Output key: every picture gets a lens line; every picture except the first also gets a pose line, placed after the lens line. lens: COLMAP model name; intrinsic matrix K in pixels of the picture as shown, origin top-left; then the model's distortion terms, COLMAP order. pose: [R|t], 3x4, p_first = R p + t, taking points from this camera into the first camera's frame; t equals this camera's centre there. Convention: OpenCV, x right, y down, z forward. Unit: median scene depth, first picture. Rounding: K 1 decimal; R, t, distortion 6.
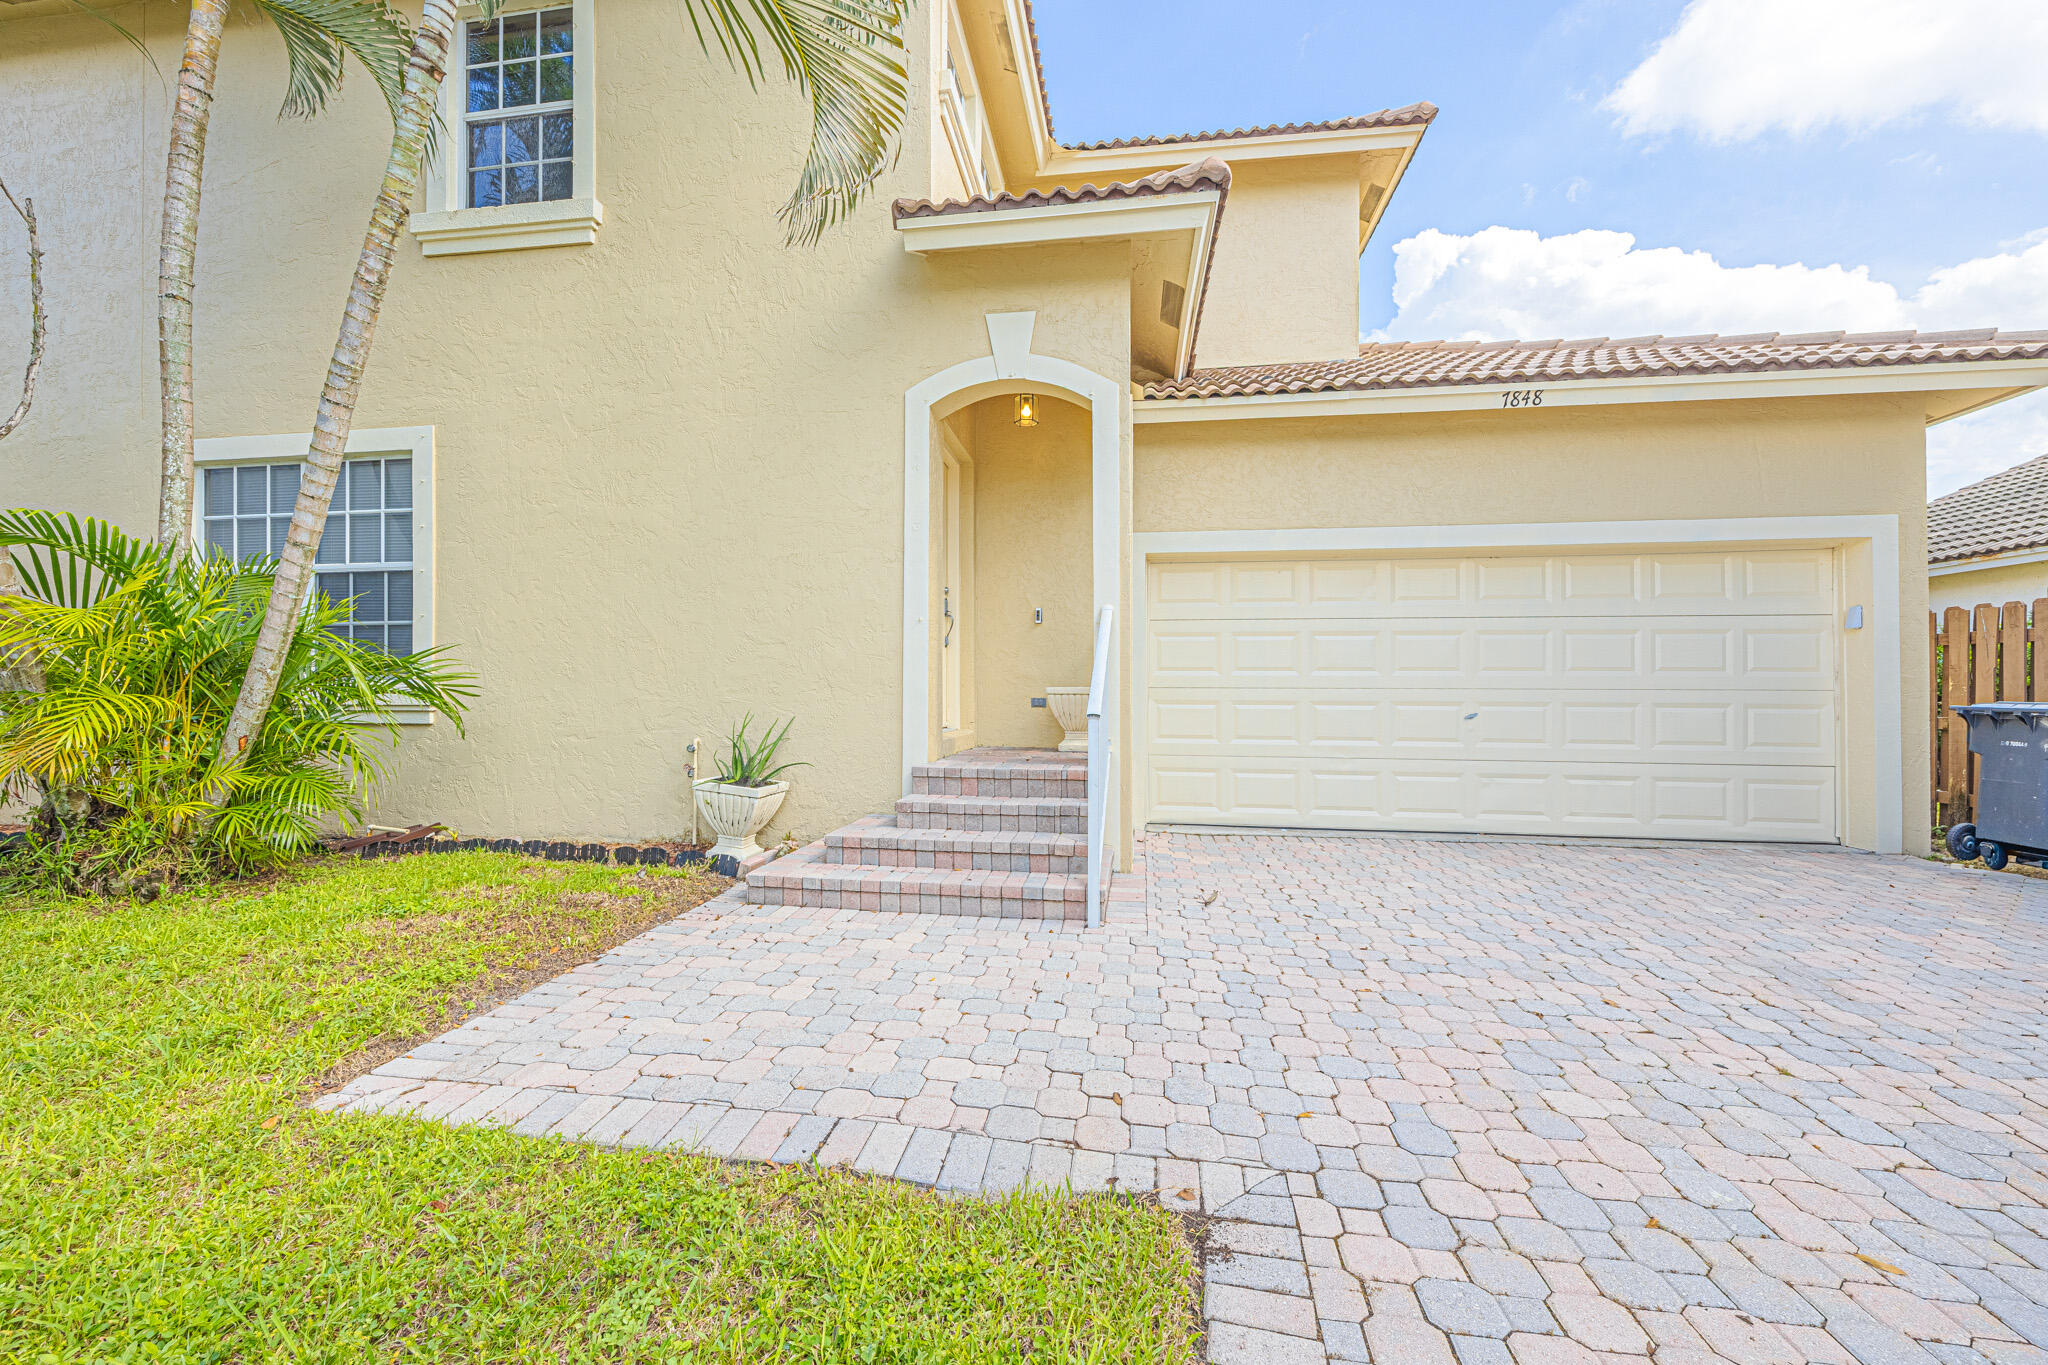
lens RADIAL K [[791.1, 0, 1019.8], [0, 791.1, 686.7], [0, 0, 1]] dist [-0.000469, -0.000169]
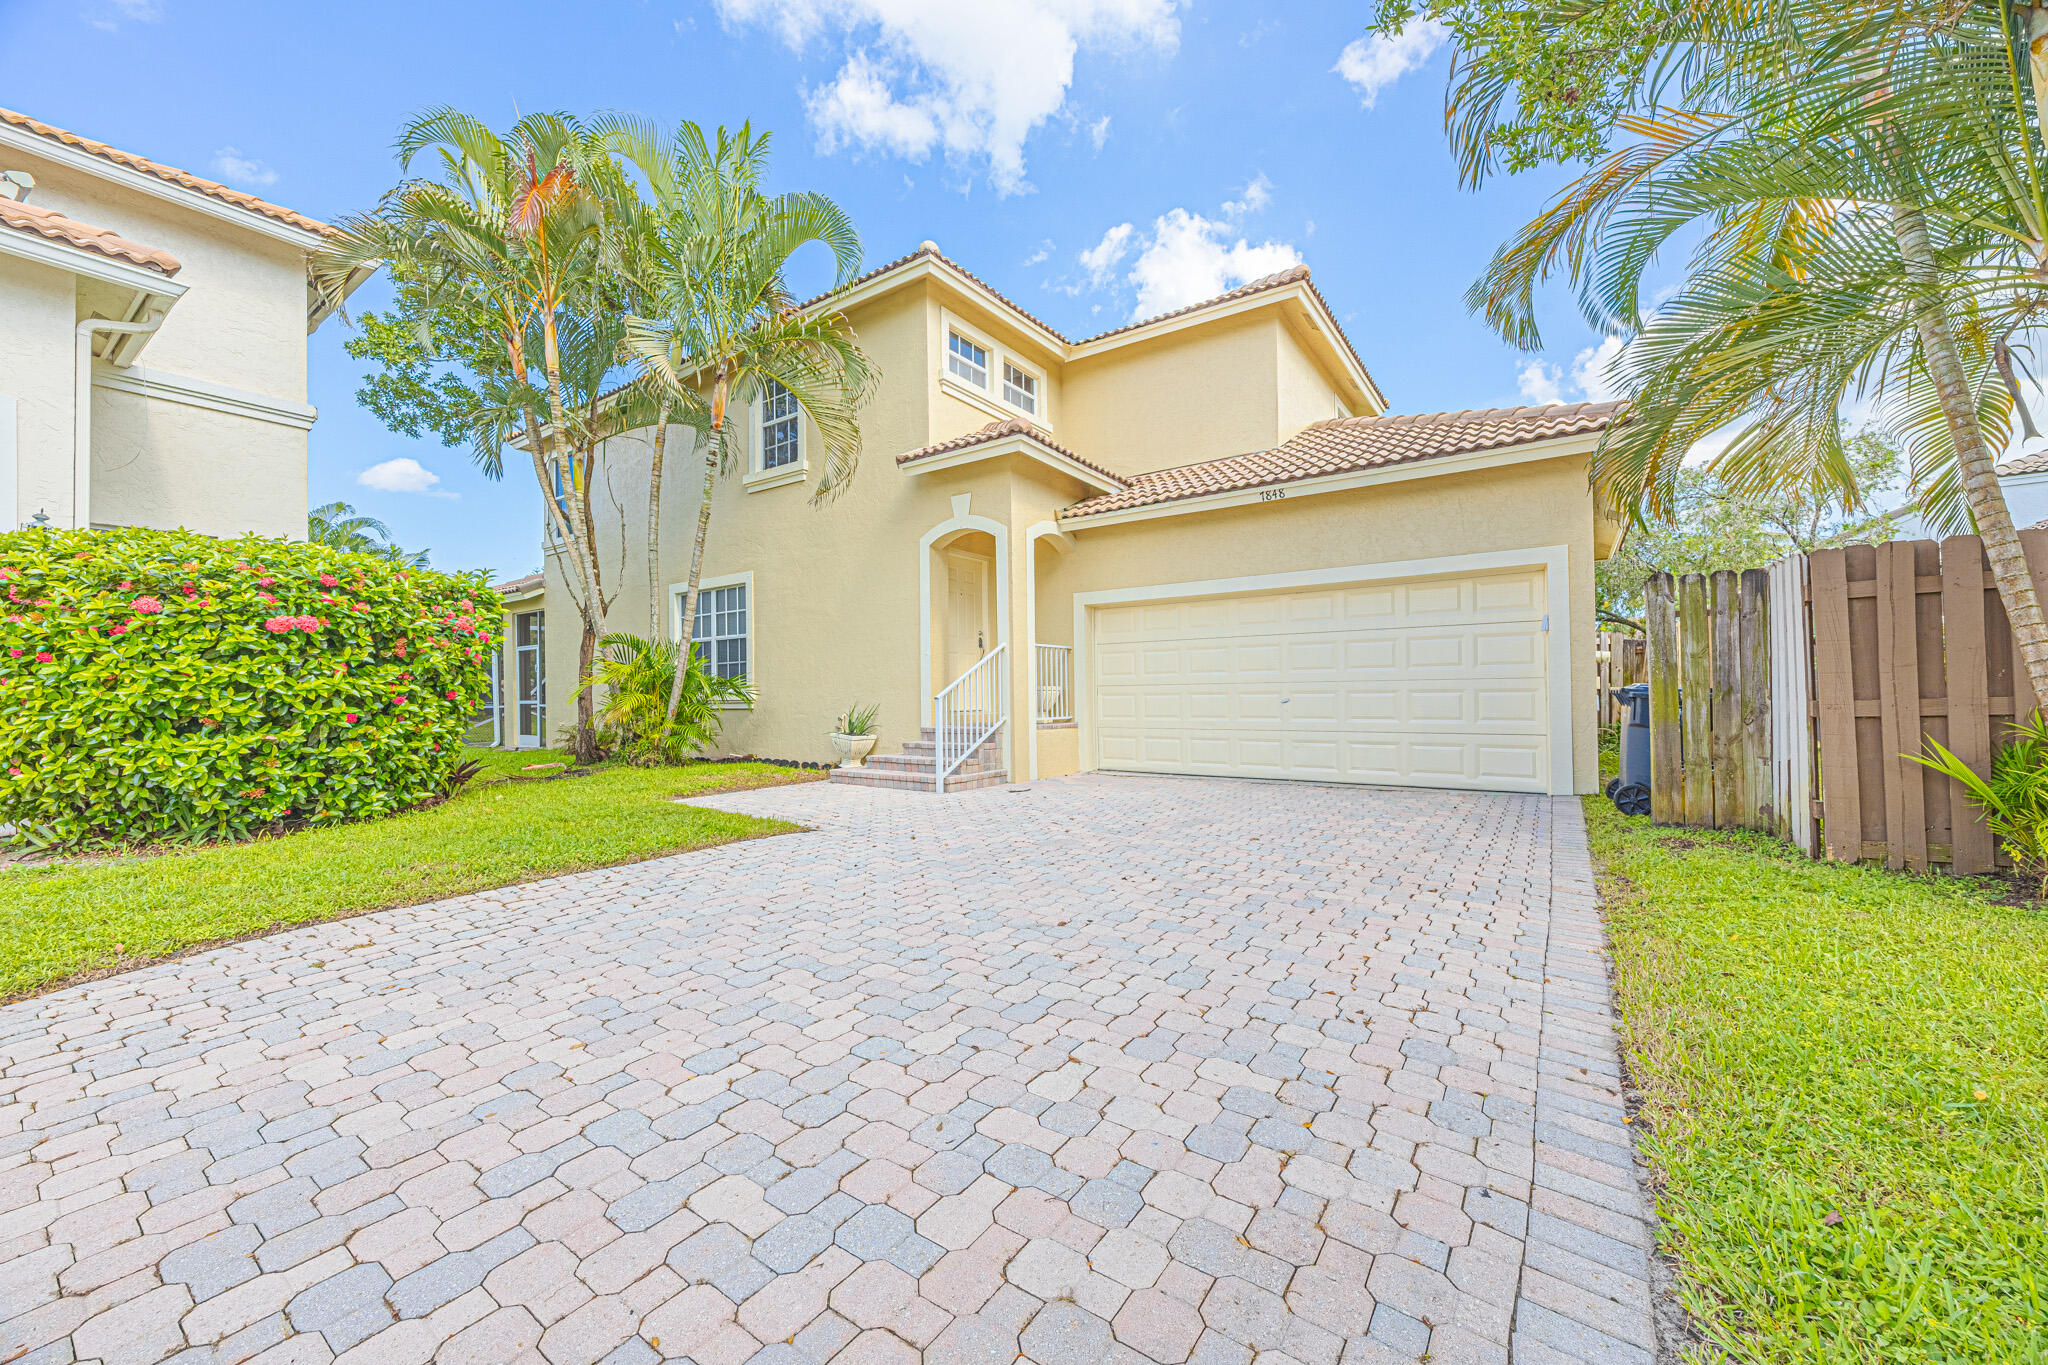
lens RADIAL K [[777.8, 0, 1027.3], [0, 777.8, 687.7], [0, 0, 1]] dist [0.000878, -0.000025]
pose [[0.899199, -0.019550, -0.437102, 1.033460], [0.012997, 0.999754, -0.017978, 0.043343], [0.437346, 0.010484, 0.899232, -0.697261]]
